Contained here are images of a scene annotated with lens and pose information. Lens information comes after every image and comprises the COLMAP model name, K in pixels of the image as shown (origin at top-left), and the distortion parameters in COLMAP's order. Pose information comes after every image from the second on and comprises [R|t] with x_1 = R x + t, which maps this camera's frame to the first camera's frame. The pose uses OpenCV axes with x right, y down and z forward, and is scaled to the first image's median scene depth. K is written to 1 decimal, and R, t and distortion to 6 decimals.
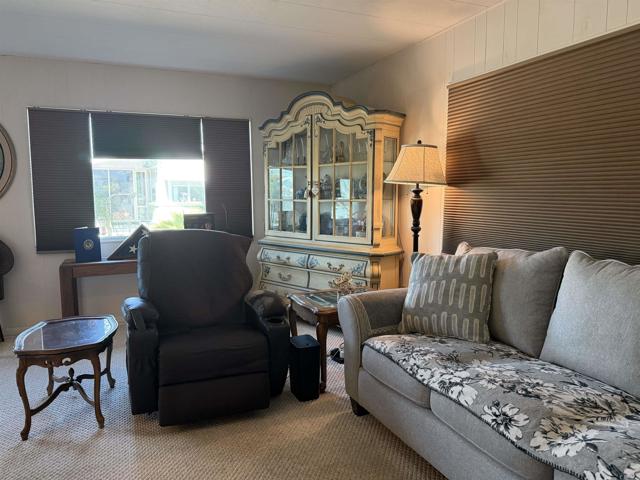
lens RADIAL K [[448.0, 0, 320.0], [0, 448.0, 240.0], [0, 0, 1]] dist [0.095769, -0.126837]
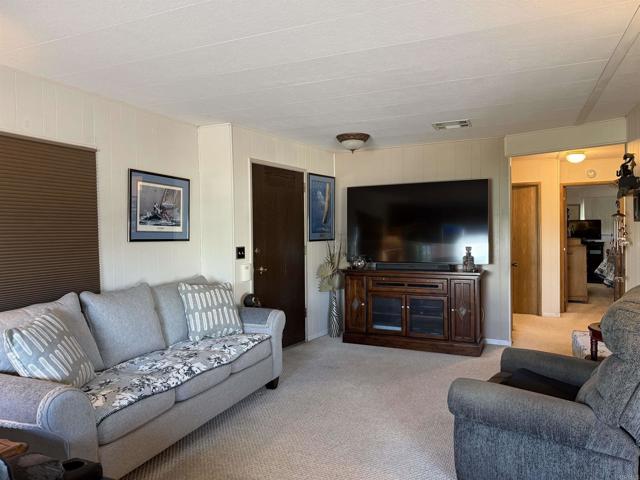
lens RADIAL K [[448.0, 0, 320.0], [0, 448.0, 240.0], [0, 0, 1]] dist [0.095769, -0.126837]
pose [[-0.684738, -0.002279, 0.728785, -0.591959], [0.092875, 0.991569, 0.090363, -0.118549], [-0.722847, 0.129561, -0.678753, 0.843296]]
